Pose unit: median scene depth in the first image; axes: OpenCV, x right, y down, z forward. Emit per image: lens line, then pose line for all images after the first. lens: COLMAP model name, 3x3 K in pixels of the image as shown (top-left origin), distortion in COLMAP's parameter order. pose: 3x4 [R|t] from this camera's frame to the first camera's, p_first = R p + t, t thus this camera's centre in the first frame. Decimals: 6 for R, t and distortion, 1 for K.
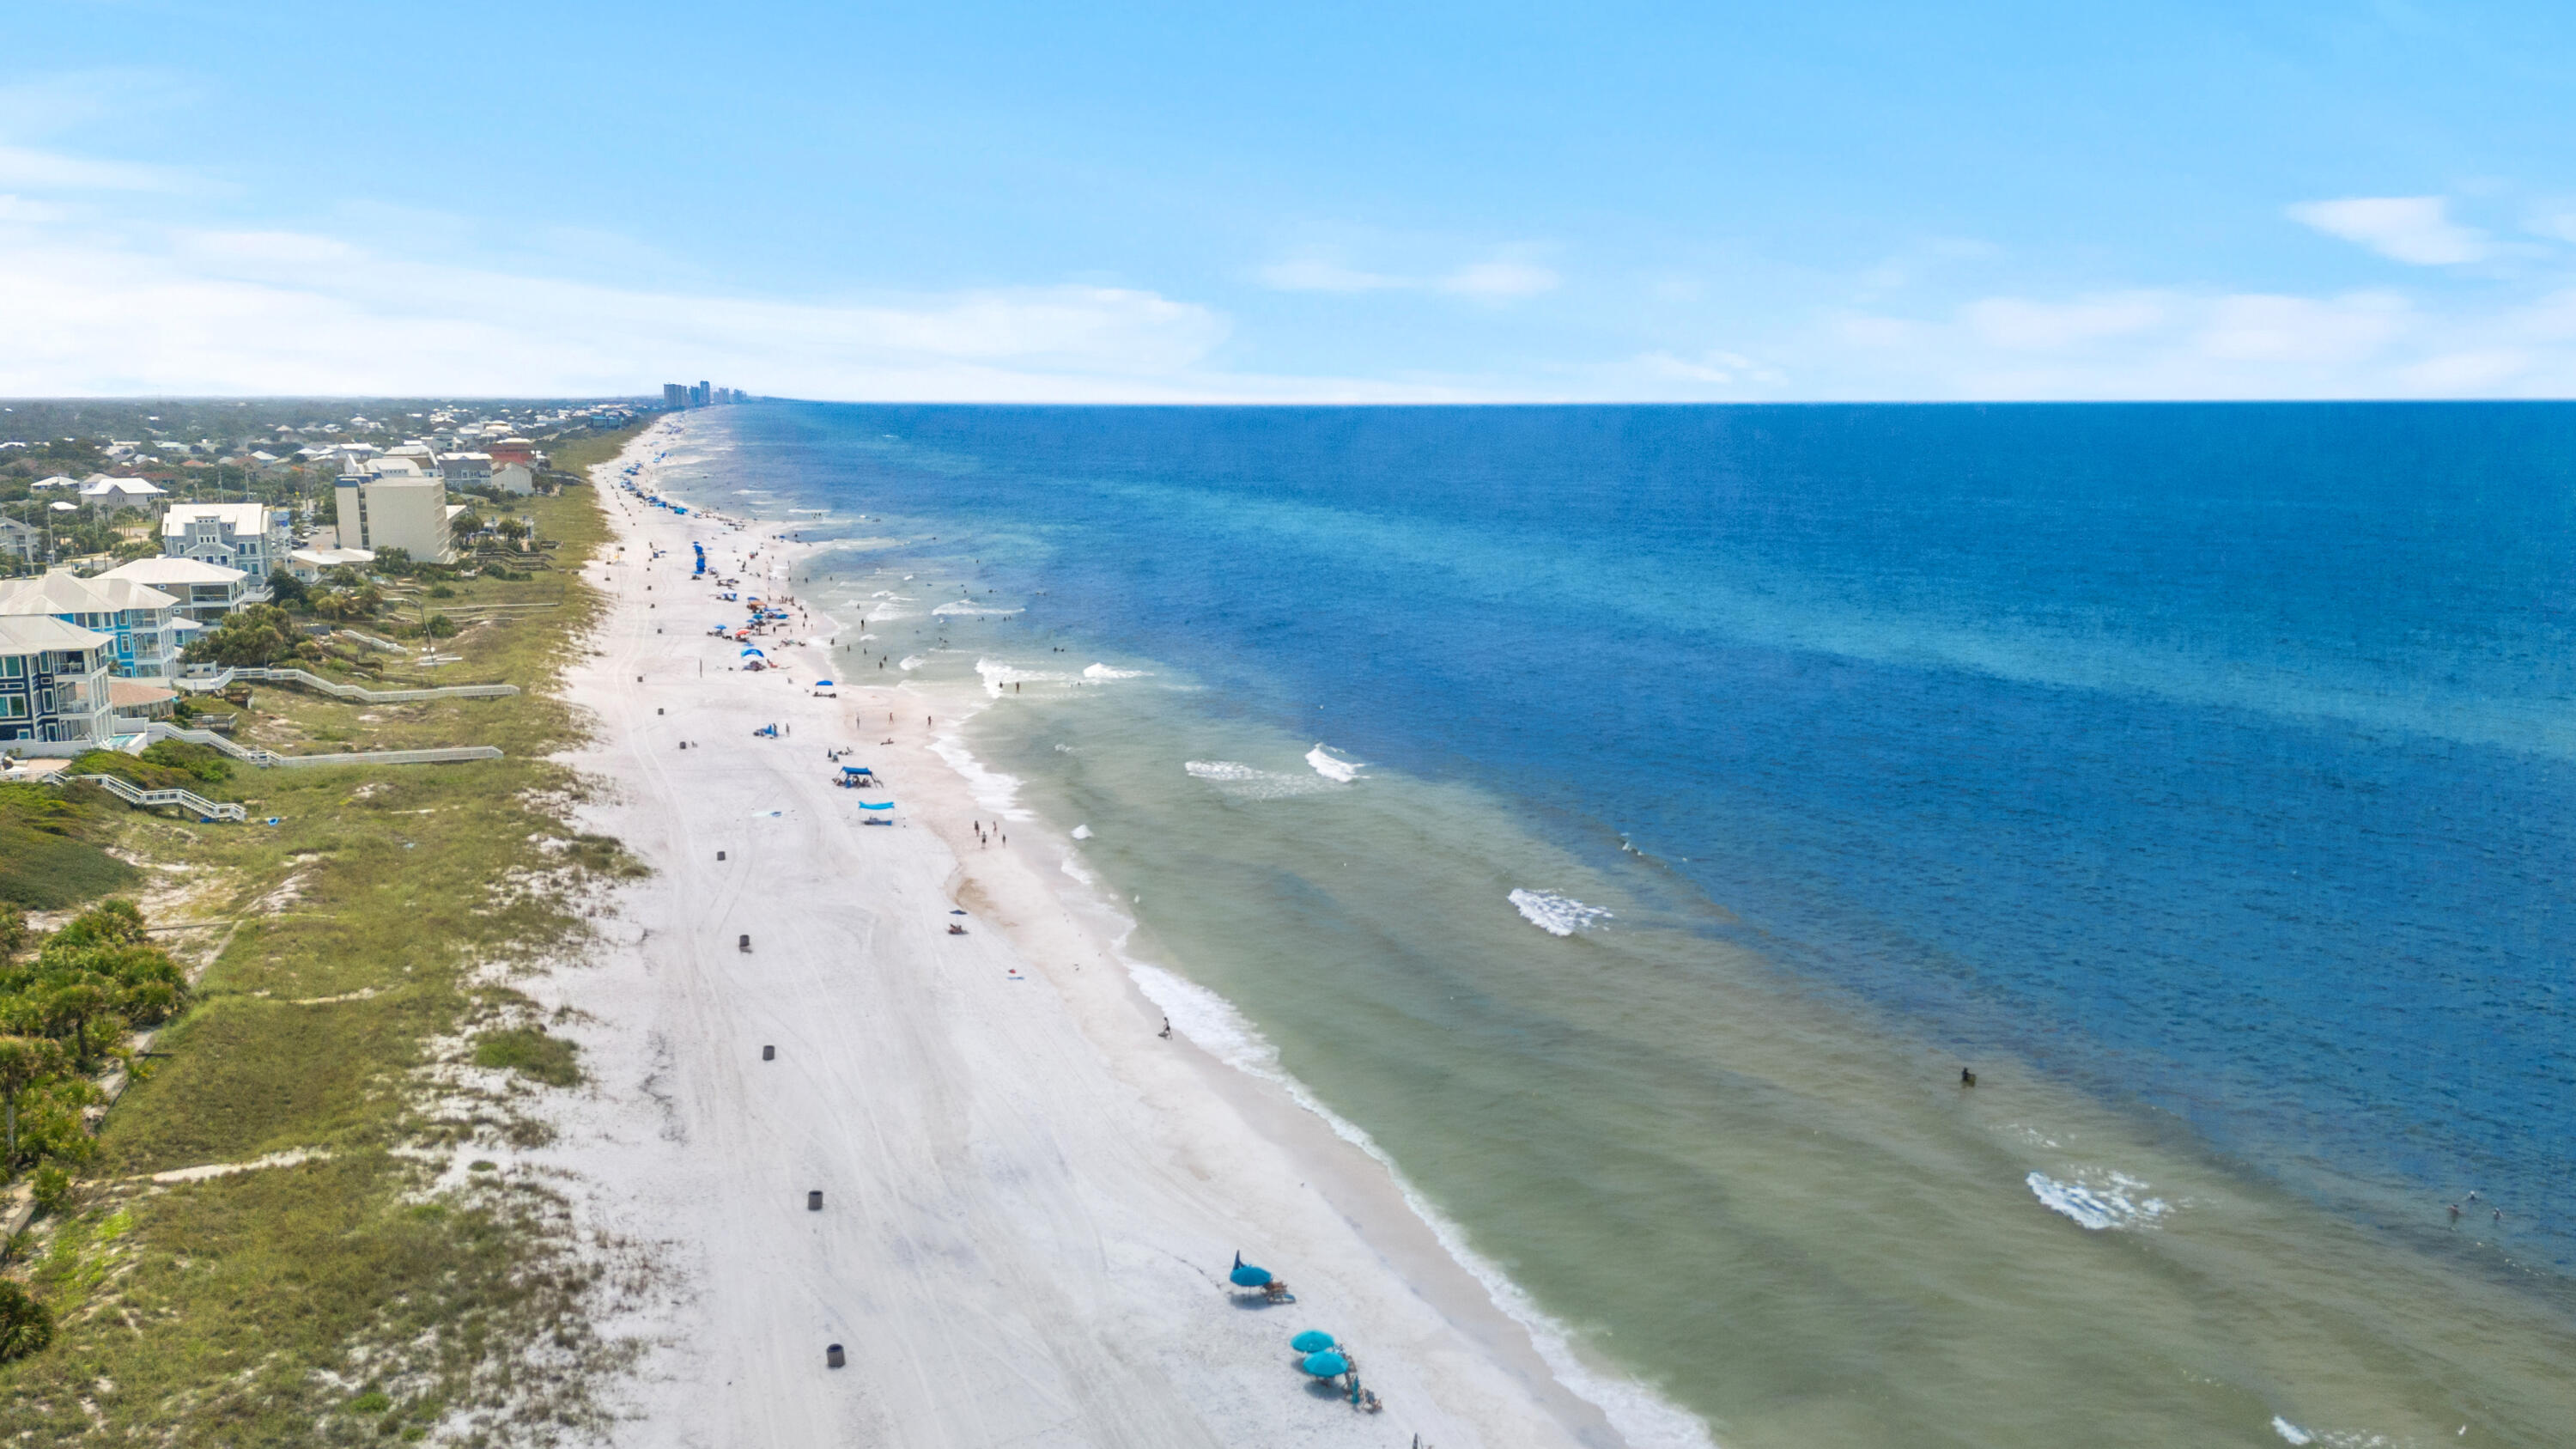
lens RADIAL K [[1884.5, 0, 1288.0], [0, 1884.5, 724.5], [0, 0, 1]] dist [0.099688, -0.110600]
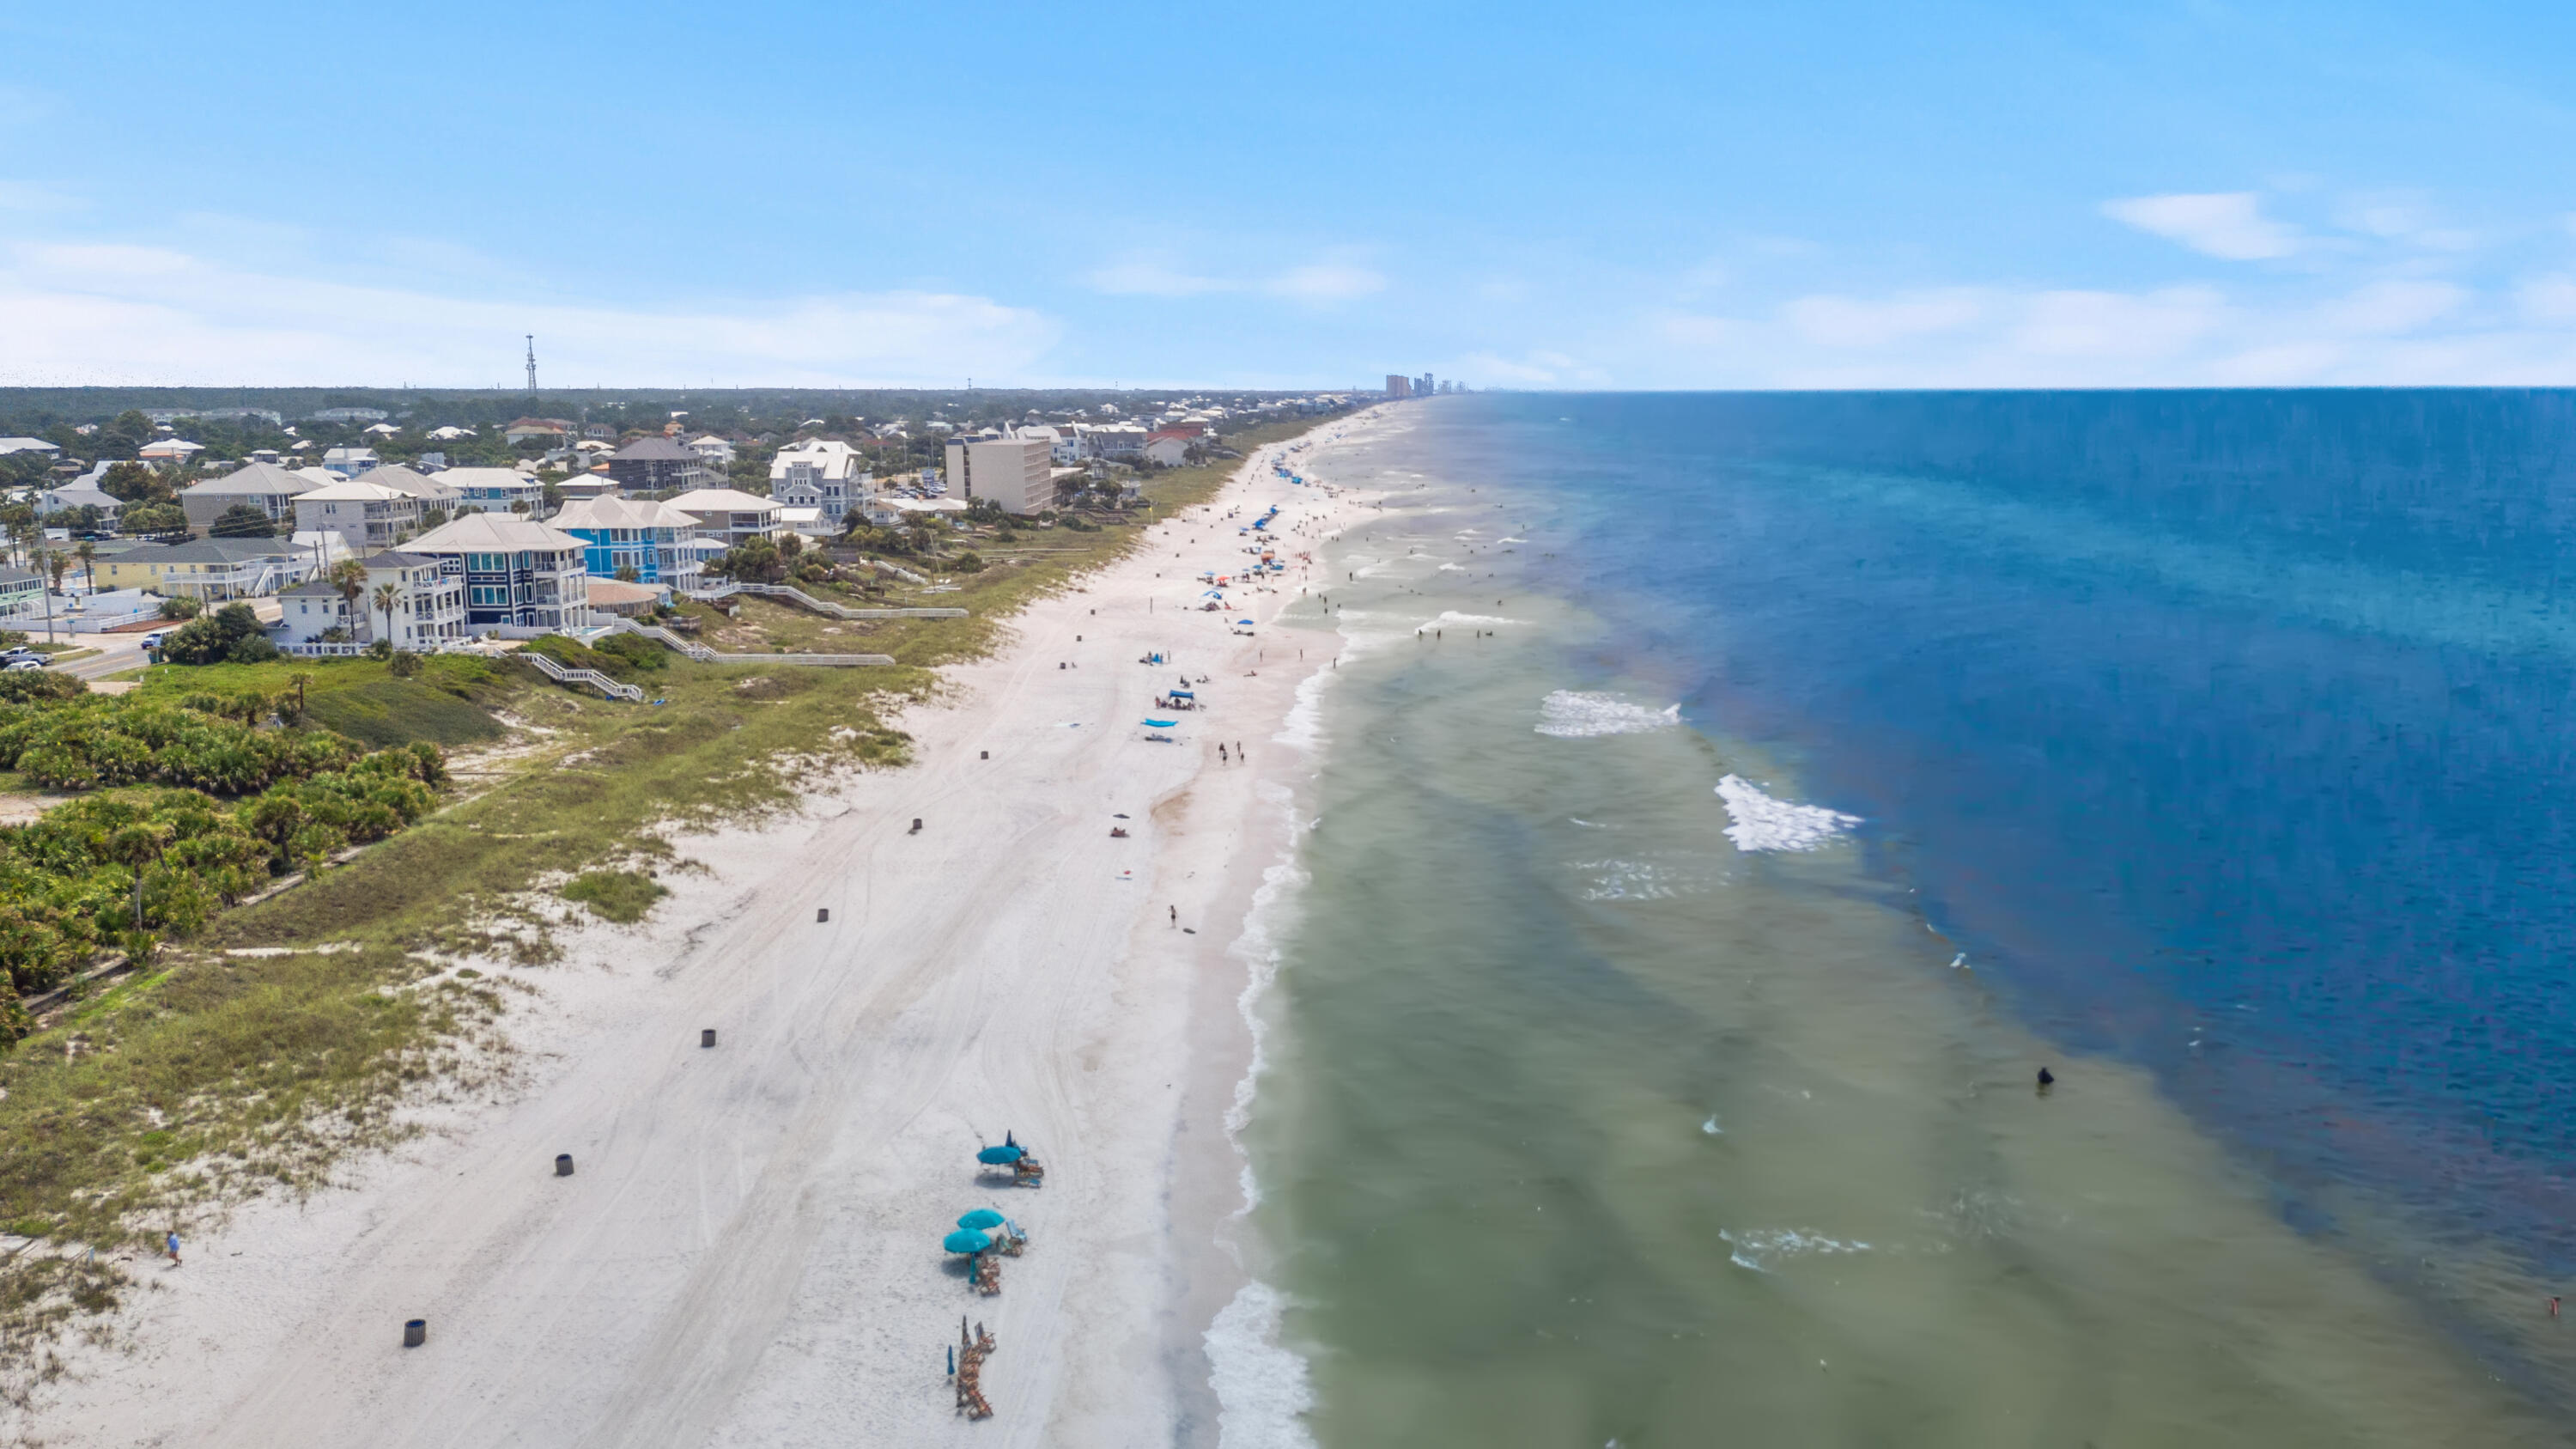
lens RADIAL K [[1884.5, 0, 1288.0], [0, 1884.5, 724.5], [0, 0, 1]] dist [0.099688, -0.110600]
pose [[0.938421, 0.058327, -0.340536, 0.189632], [-0.055401, 0.998296, 0.018320, 0.020627], [0.341024, 0.001674, 0.940053, 0.063798]]
